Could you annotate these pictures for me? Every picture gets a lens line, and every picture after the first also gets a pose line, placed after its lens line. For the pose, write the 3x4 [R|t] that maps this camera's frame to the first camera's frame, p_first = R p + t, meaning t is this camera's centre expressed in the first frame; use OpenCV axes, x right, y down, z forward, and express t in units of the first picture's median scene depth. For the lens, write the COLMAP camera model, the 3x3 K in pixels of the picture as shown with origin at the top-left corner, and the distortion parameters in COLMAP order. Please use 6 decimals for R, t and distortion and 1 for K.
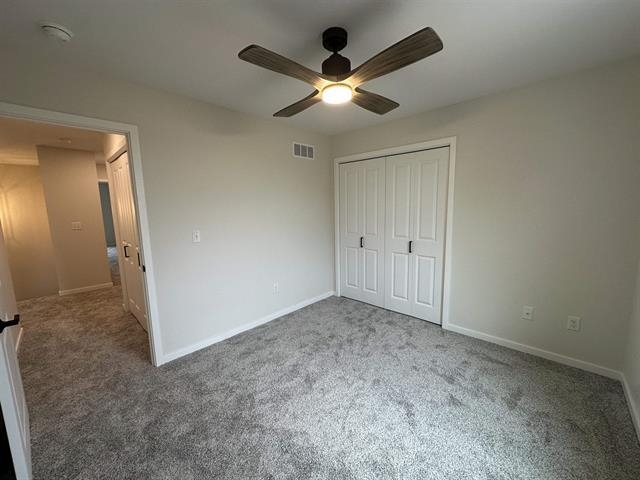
lens RADIAL K [[254.1, 0, 318.6], [0, 254.1, 239.2], [0, 0, 1]] dist [-0.004037, 0.001450]
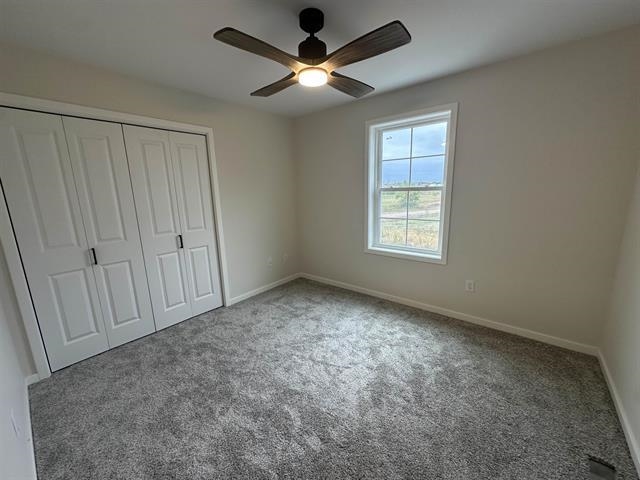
lens RADIAL K [[254.1, 0, 319.3], [0, 254.1, 240.9], [0, 0, 1]] dist [-0.004037, 0.001450]
pose [[-0.068541, -0.177481, 0.981734, -0.572641], [0.161547, 0.969087, 0.186474, -0.063910], [-0.984482, 0.171377, -0.037751, 0.614929]]
